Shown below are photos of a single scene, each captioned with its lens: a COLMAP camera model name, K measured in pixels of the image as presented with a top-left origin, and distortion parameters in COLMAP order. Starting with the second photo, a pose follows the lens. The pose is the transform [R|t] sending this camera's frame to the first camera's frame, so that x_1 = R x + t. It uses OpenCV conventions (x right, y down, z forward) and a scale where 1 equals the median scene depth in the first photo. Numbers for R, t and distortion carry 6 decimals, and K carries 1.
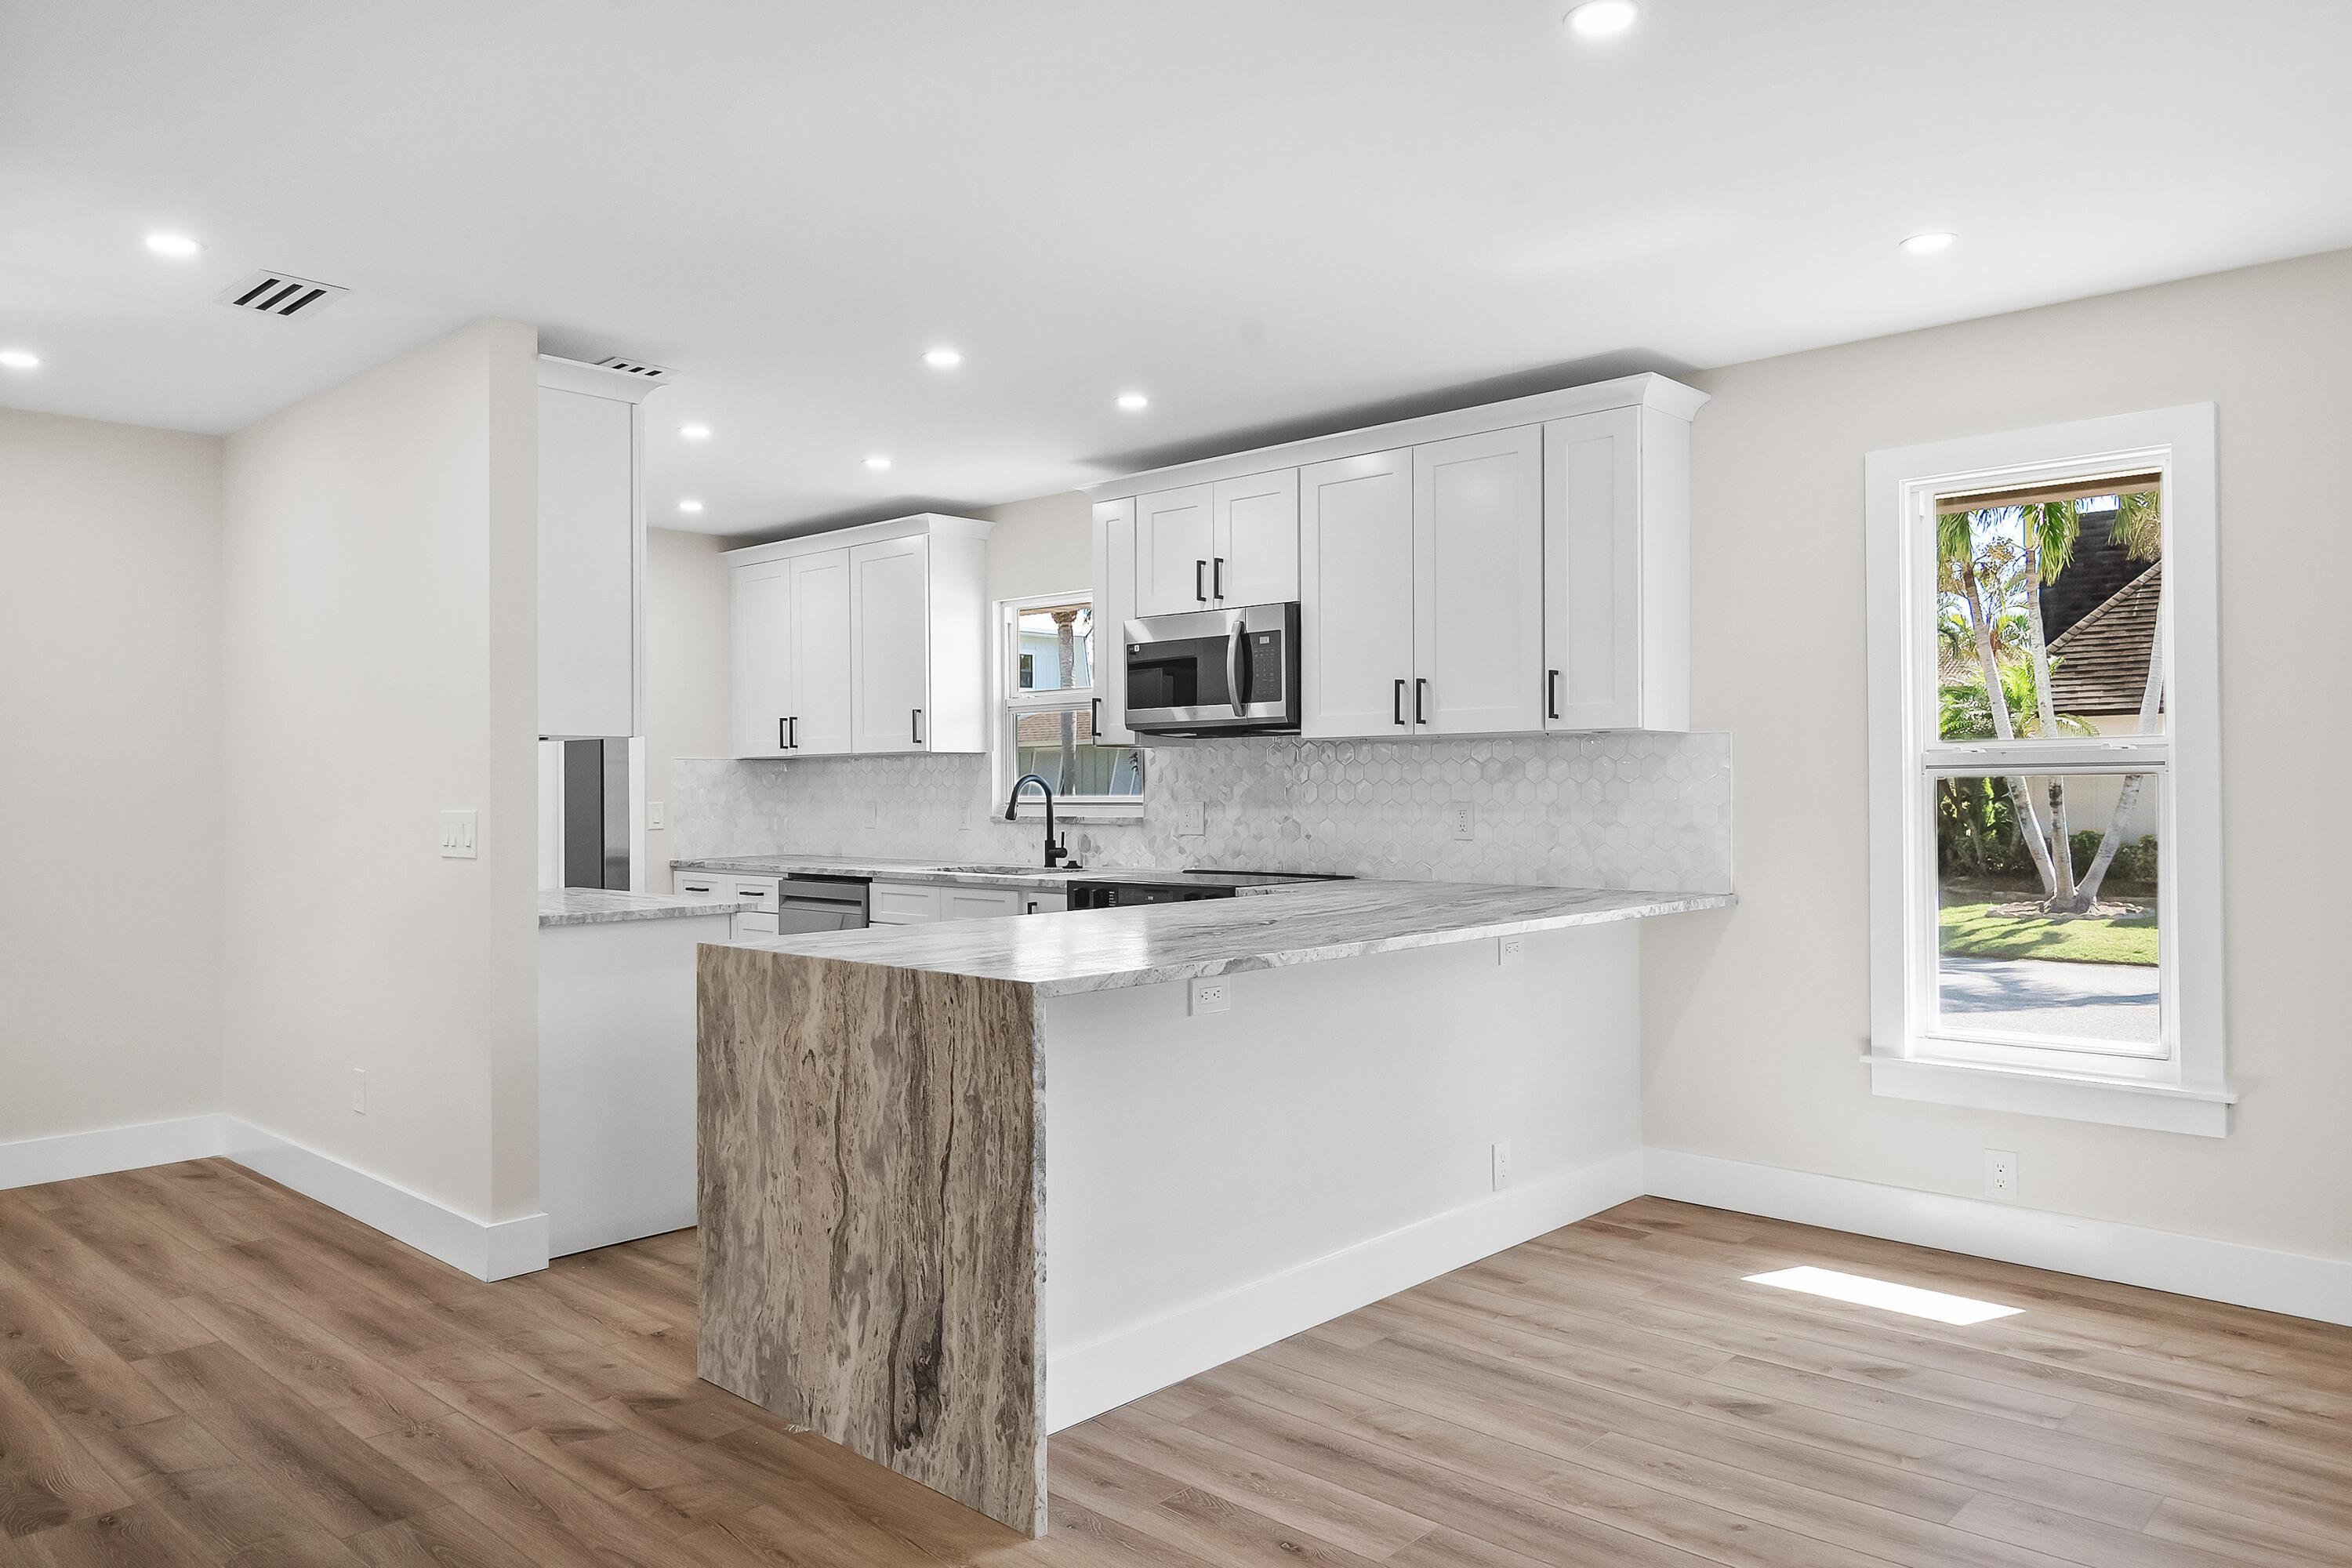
lens RADIAL K [[1590.3, 0, 1178.8], [0, 1590.3, 780.7], [0, 0, 1]] dist [0.006756, -0.000774]
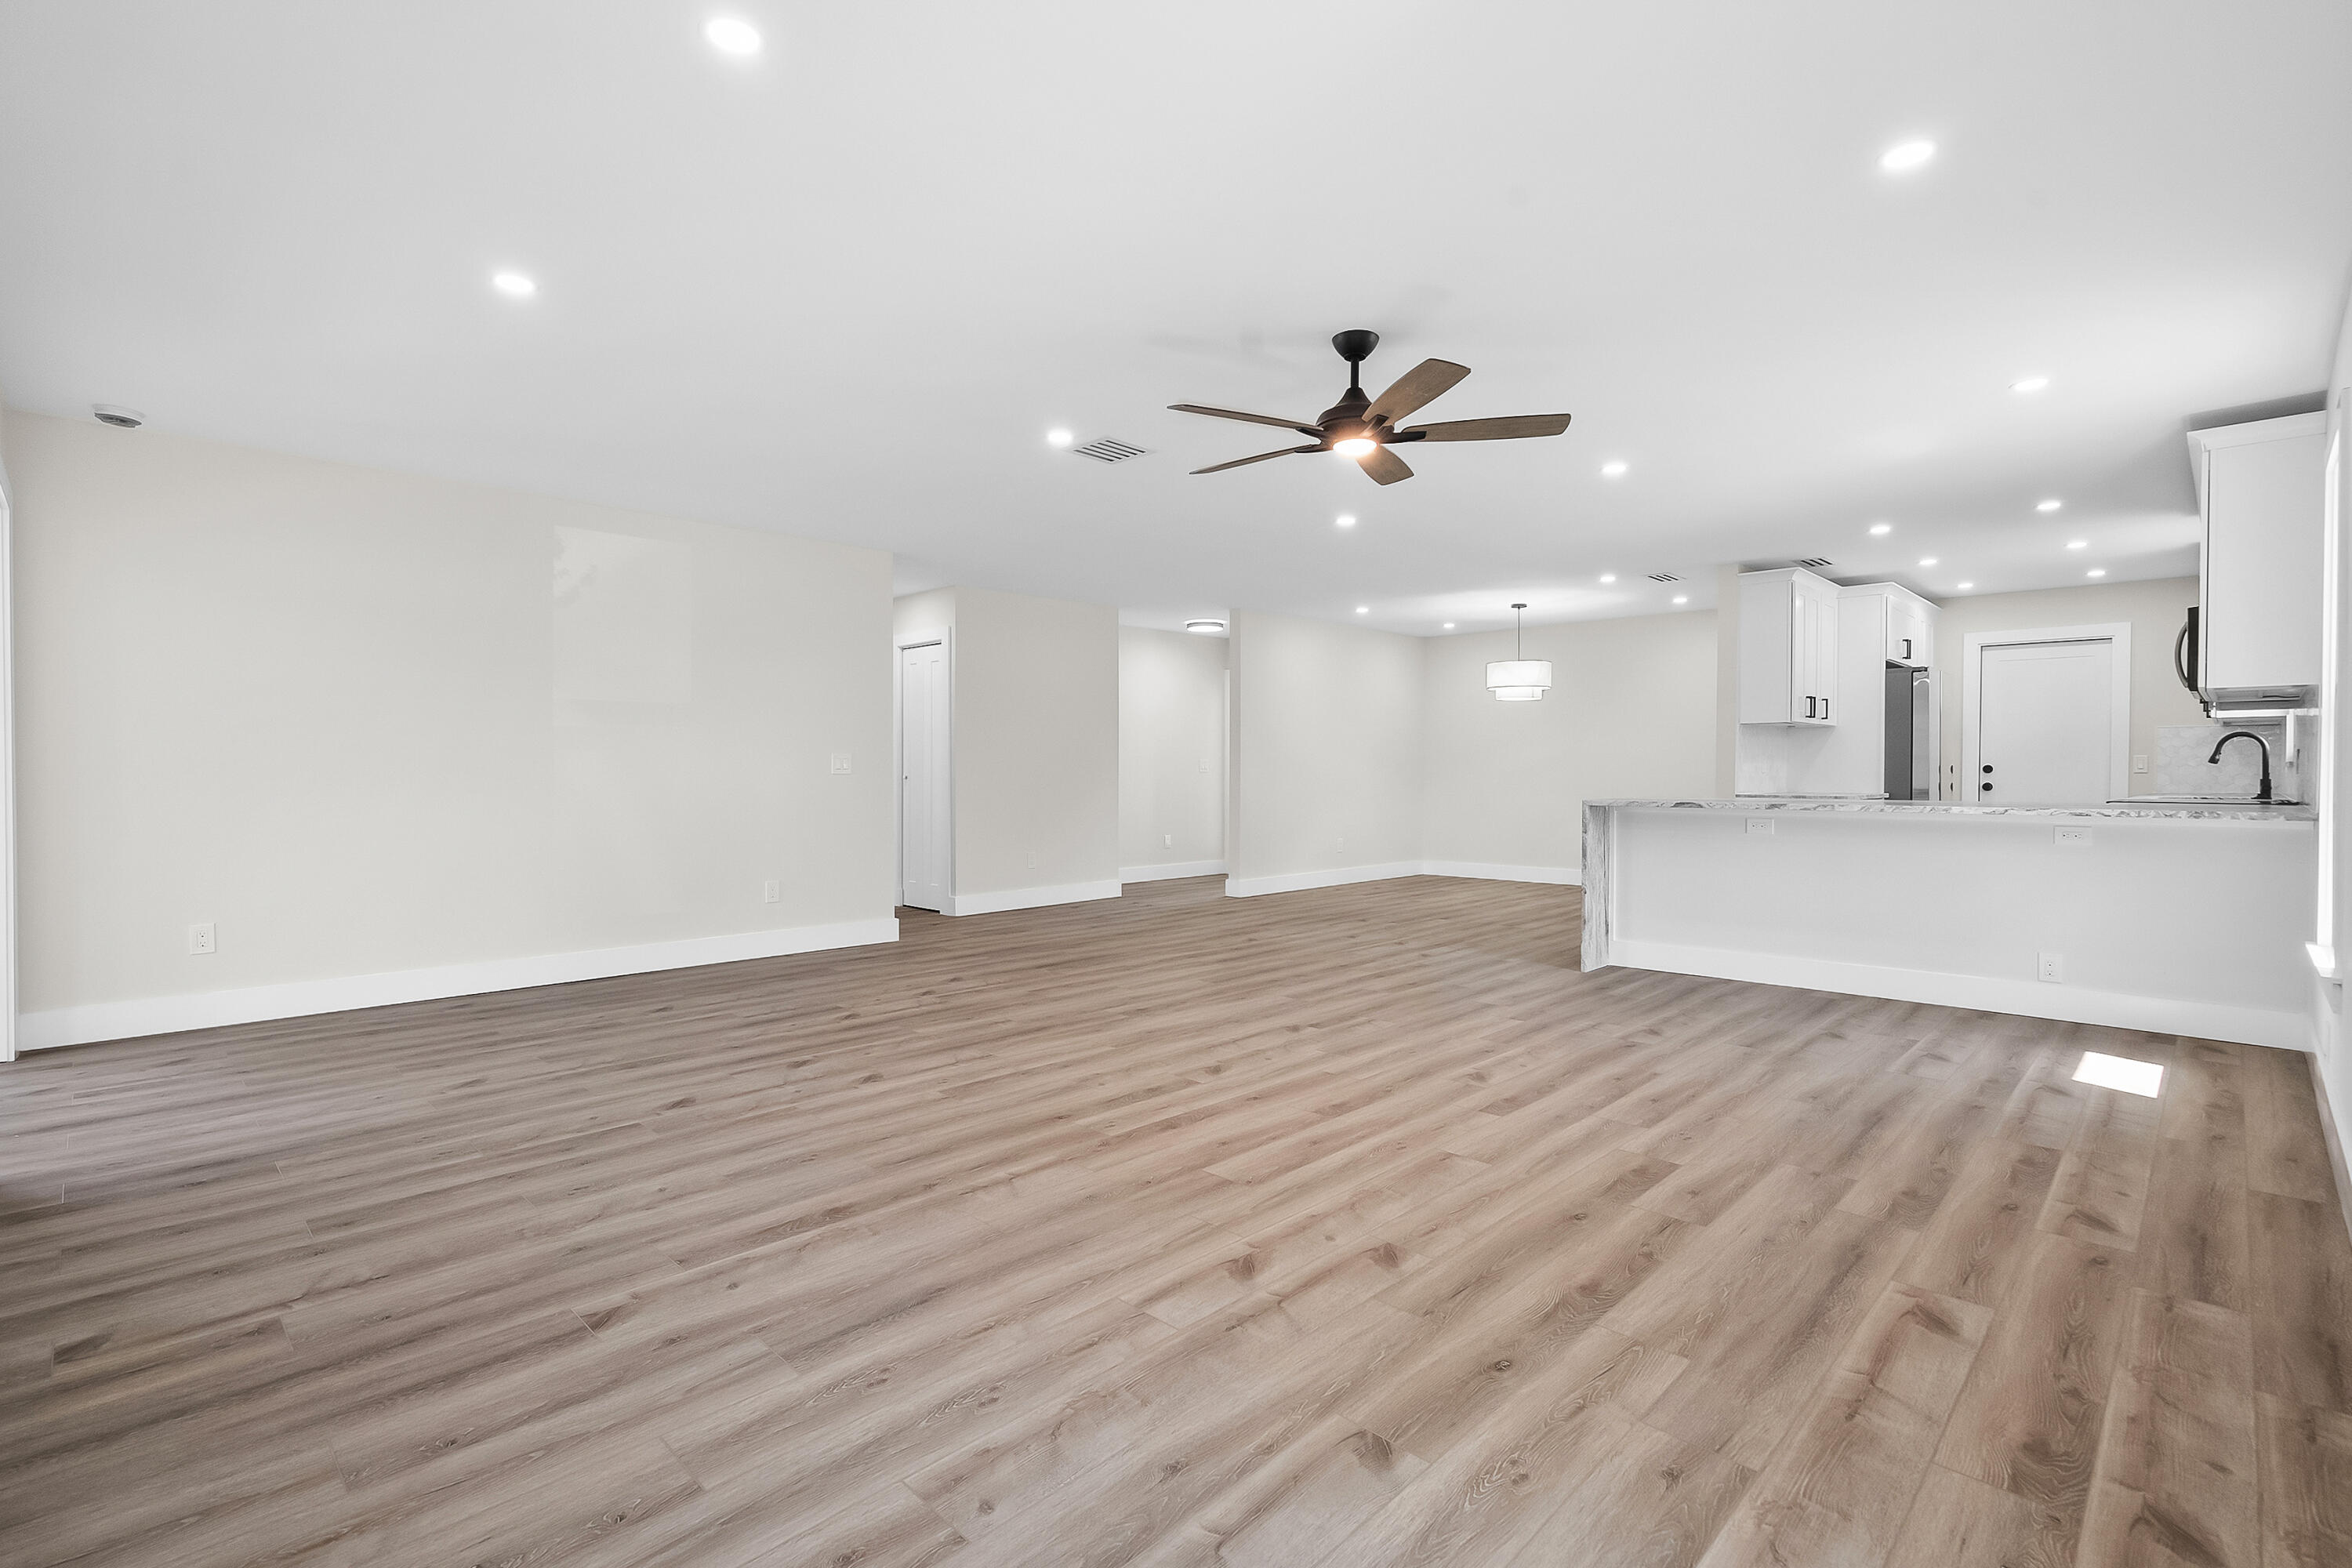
lens RADIAL K [[1074.2, 0, 1177.9], [0, 1074.2, 779.4], [0, 0, 1]] dist [-0.003021, -0.000342]
pose [[-0.032629, 0.016892, -0.999325, 1.160699], [0.003181, 0.999854, 0.016797, 0.026215], [0.999462, -0.002631, -0.032678, 0.133951]]
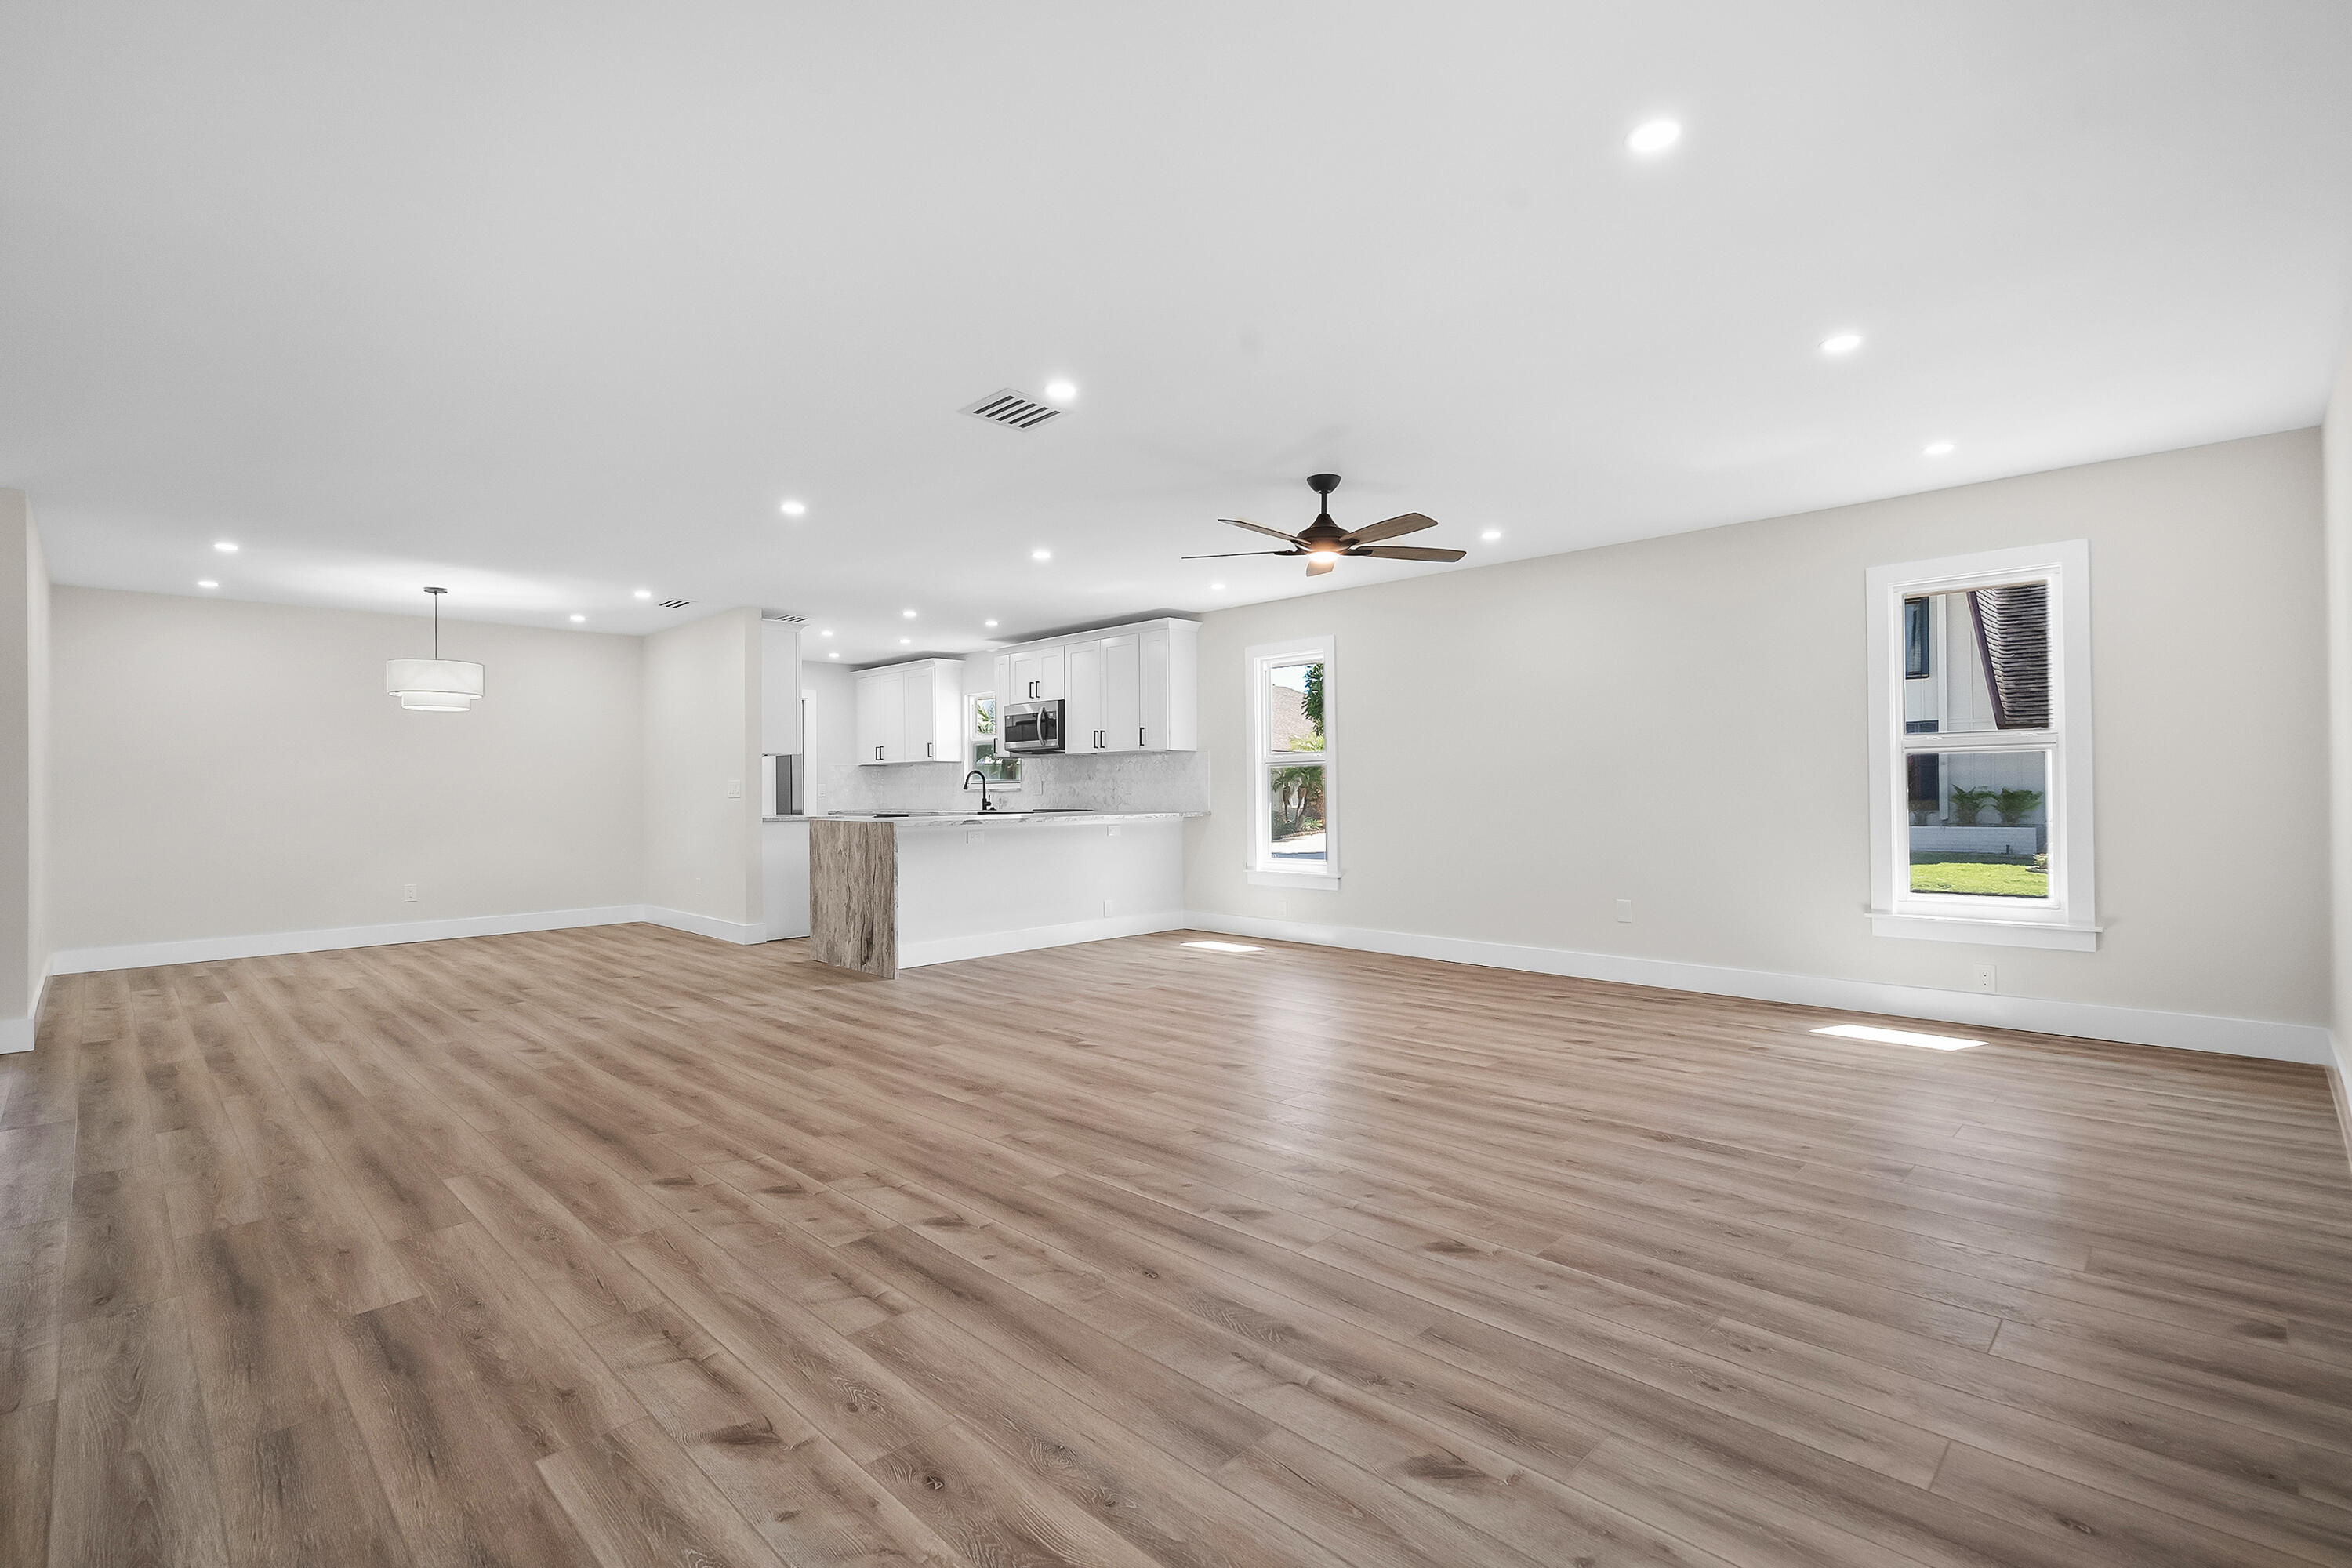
lens RADIAL K [[1074.2, 0, 1173.6], [0, 1074.2, 786.5], [0, 0, 1]] dist [-0.003021, -0.000342]
pose [[0.999268, -0.002230, -0.038201, 0.343609], [0.002197, 0.999997, -0.000913, 0.028597], [0.038203, 0.000829, 0.999270, -0.751509]]
